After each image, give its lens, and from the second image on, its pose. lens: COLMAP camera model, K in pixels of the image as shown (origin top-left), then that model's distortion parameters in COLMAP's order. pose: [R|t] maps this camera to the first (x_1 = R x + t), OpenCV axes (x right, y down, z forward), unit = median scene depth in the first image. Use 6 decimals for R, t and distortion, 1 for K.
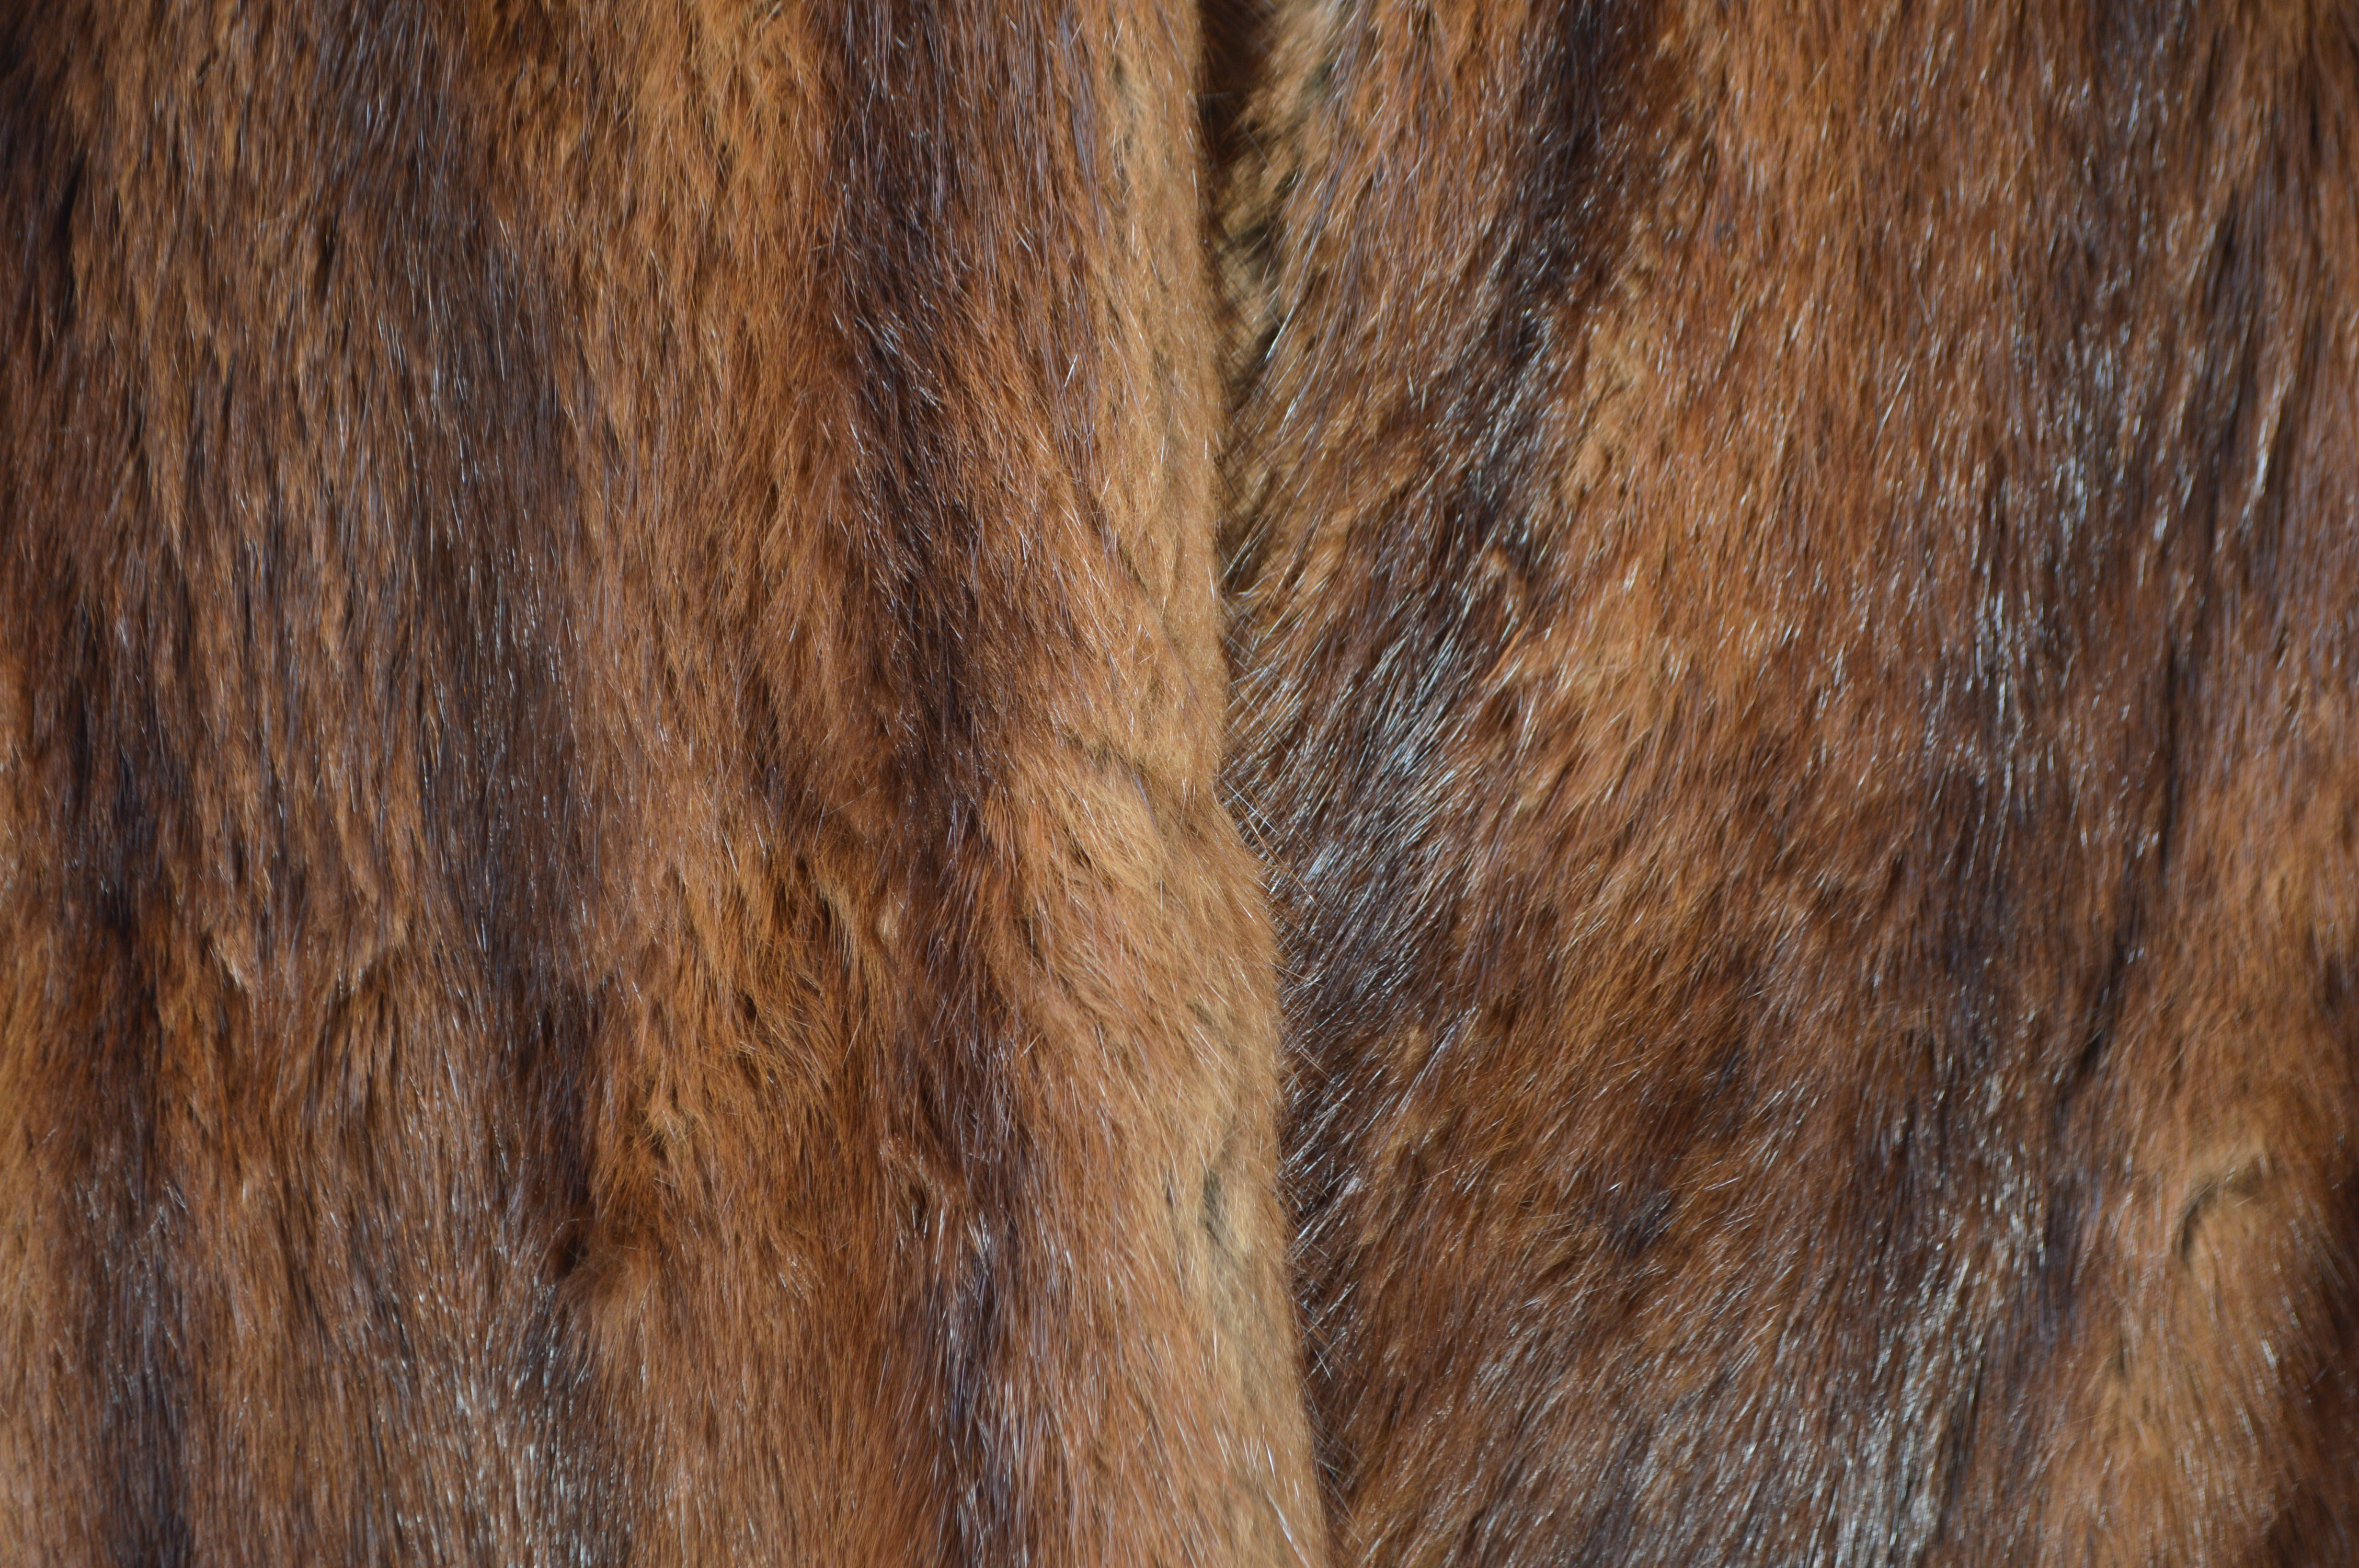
lens RADIAL K [[5522.1, 0, 1169.2], [0, 5522.1, 787.0], [0, 0, 1]] dist [0.110222, 0.000000]
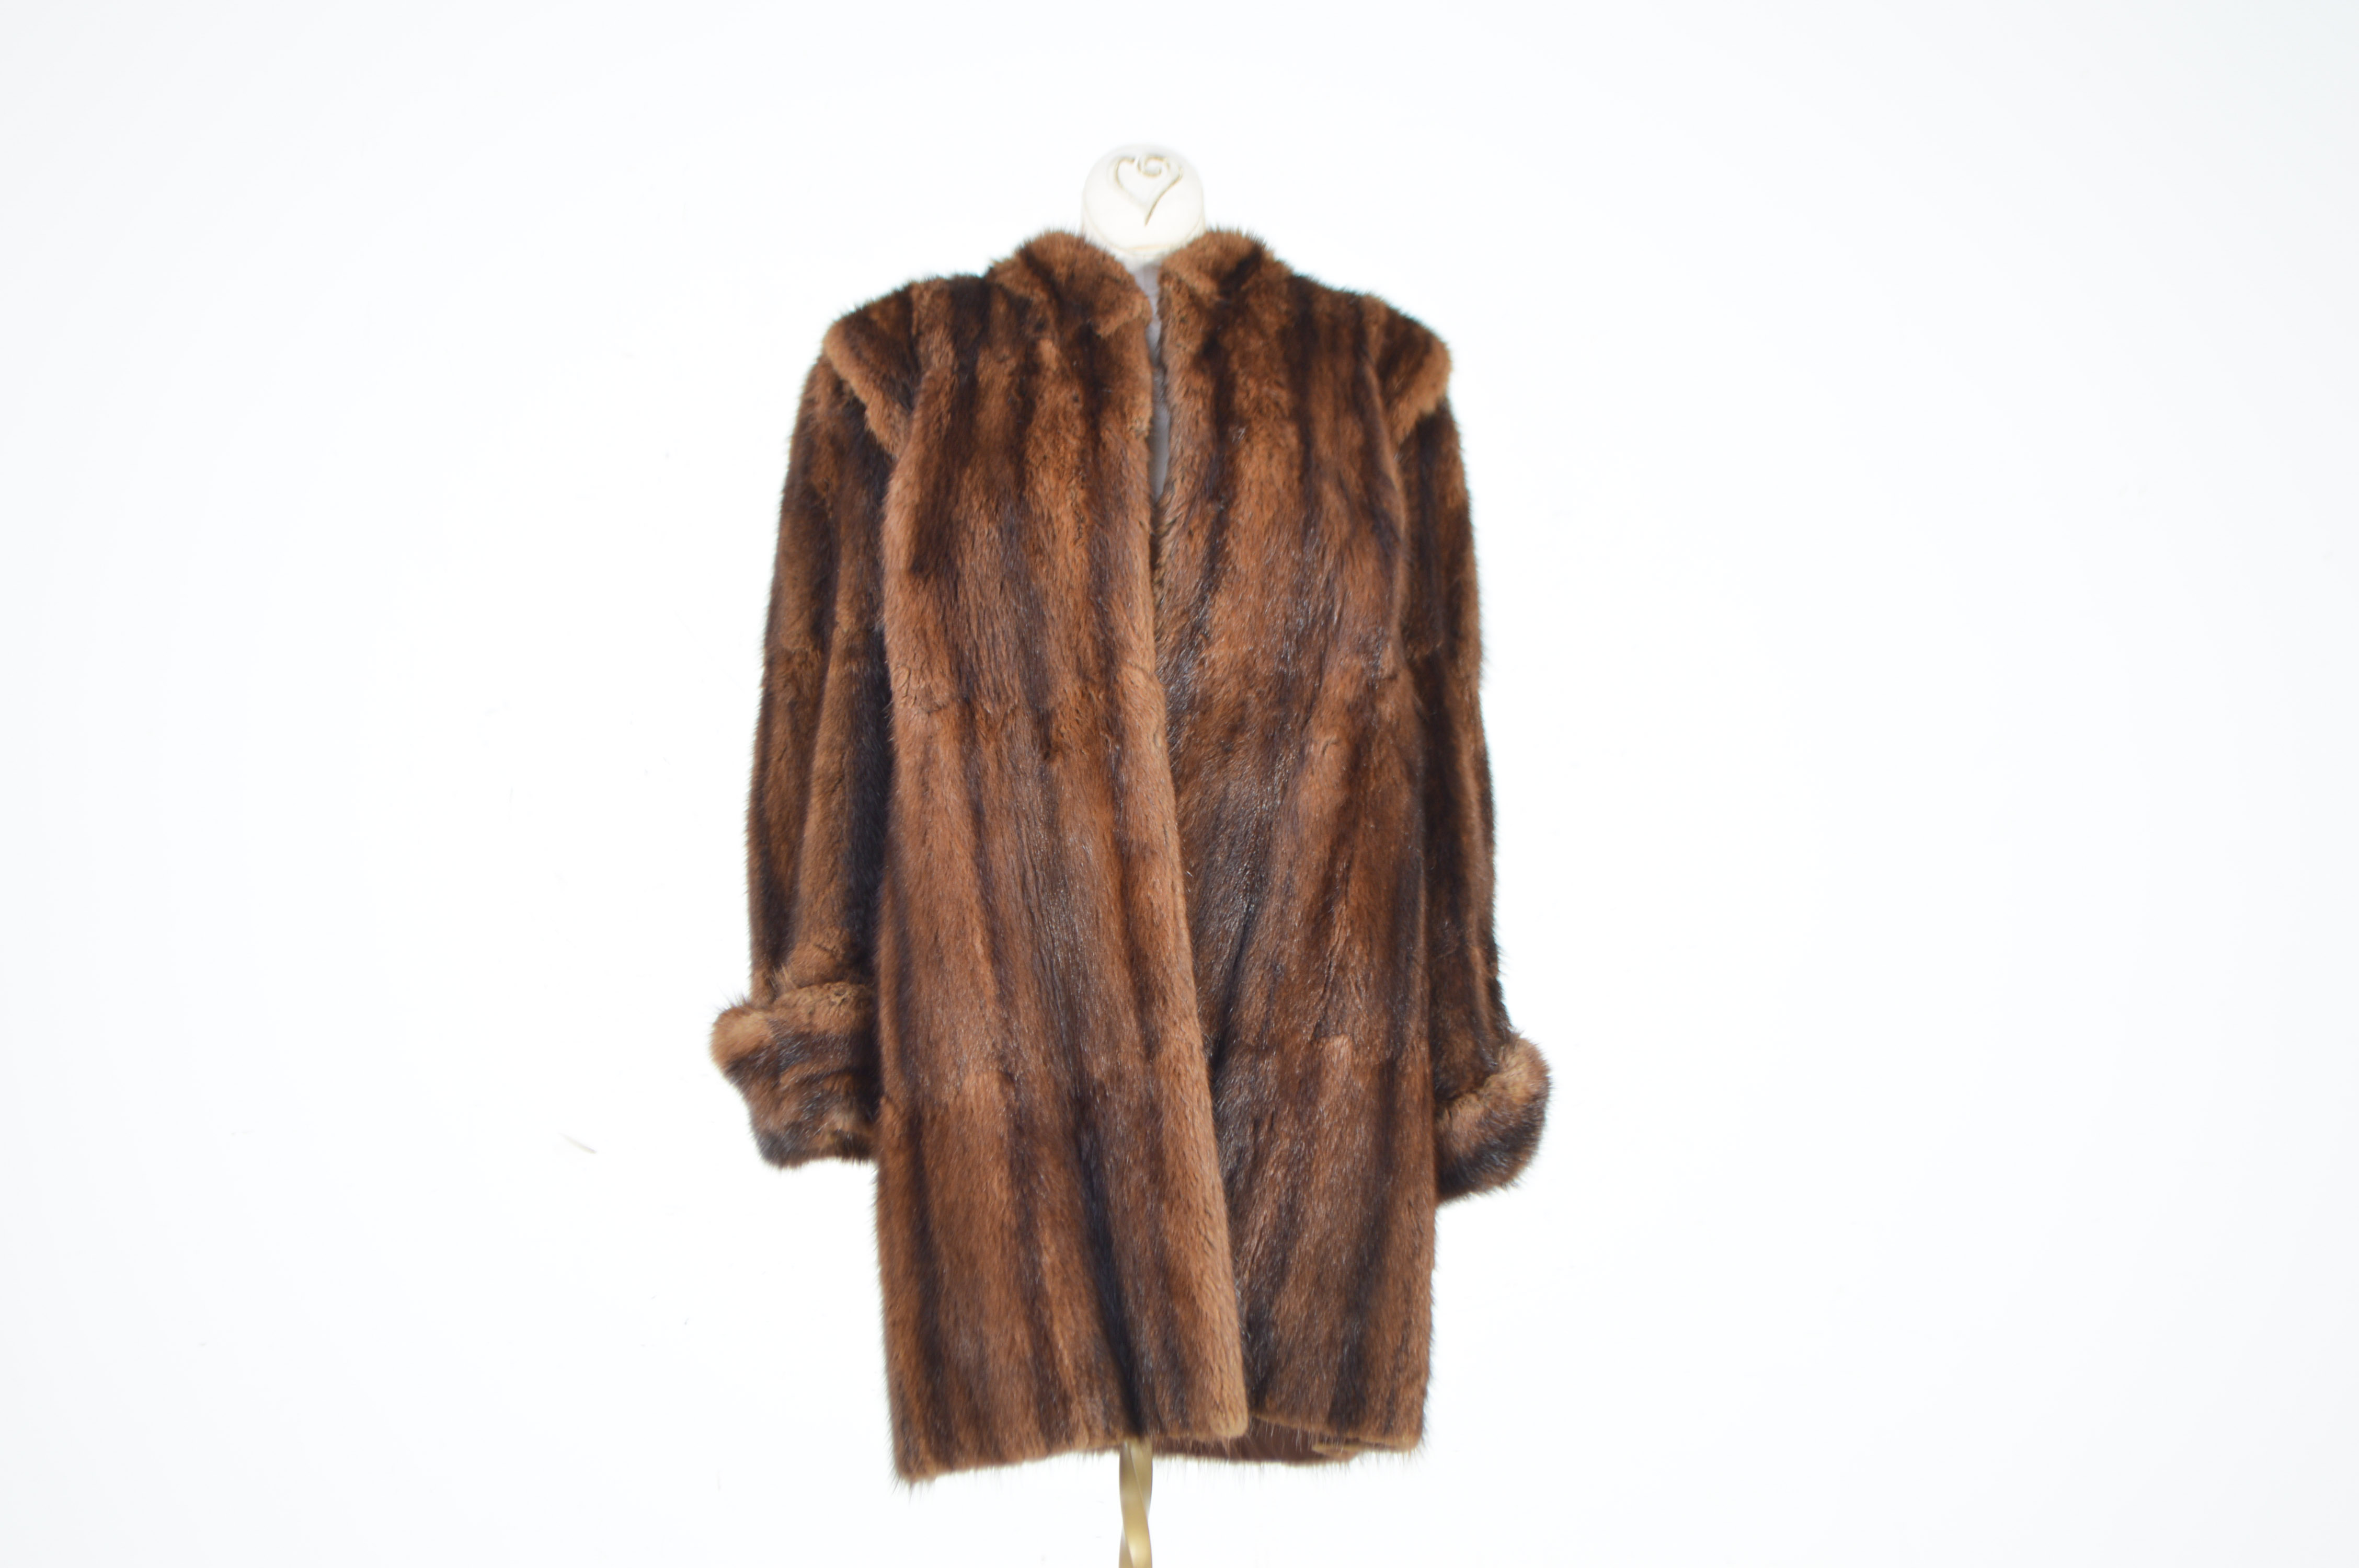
lens RADIAL K [[5144.2, 0, 1174.6], [0, 5144.2, 783.8], [0, 0, 1]] dist [0.015298, 0.000000]
pose [[0.999824, -0.017443, 0.006946, -0.010199], [0.017734, 0.998856, -0.044408, 0.360878], [-0.006163, 0.044523, 0.998989, -4.491172]]
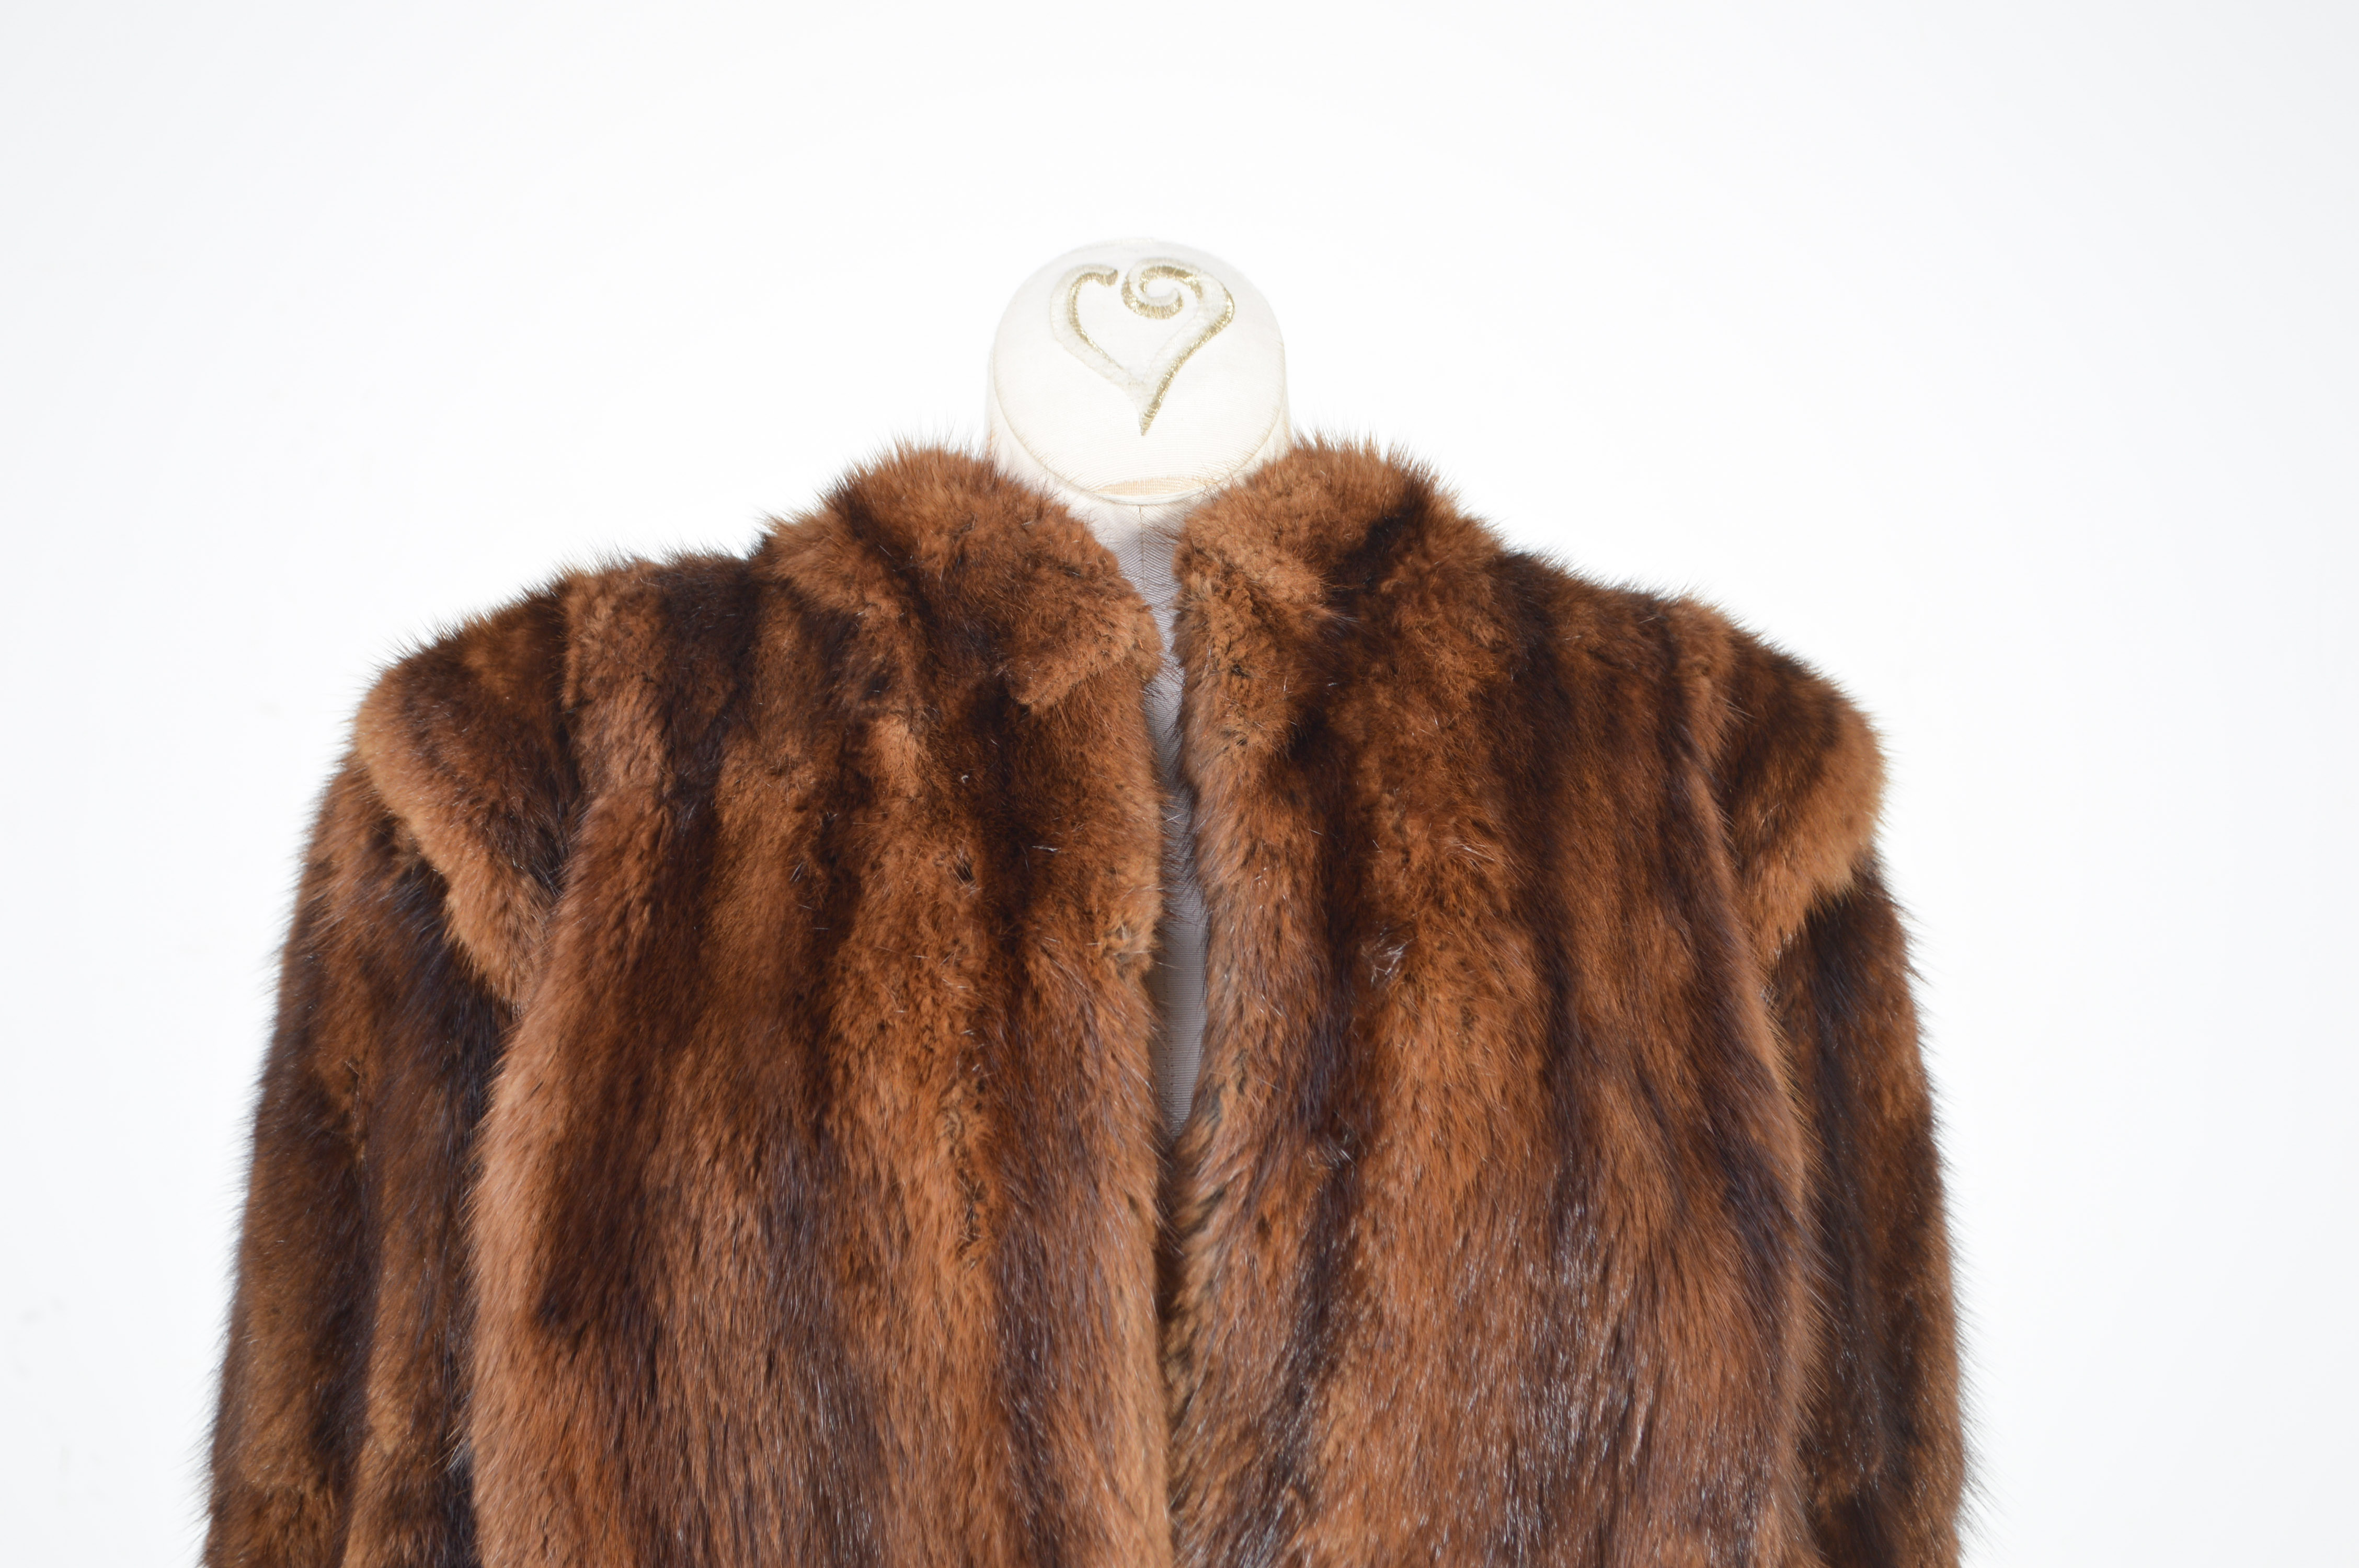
lens RADIAL K [[5522.1, 0, 1188.7], [0, 5522.1, 783.1], [0, 0, 1]] dist [0.110222, 0.000000]
pose [[0.999746, -0.020676, 0.008966, 0.002904], [0.021512, 0.994108, -0.106237, -0.089890], [-0.006716, 0.106403, 0.994300, -1.279747]]
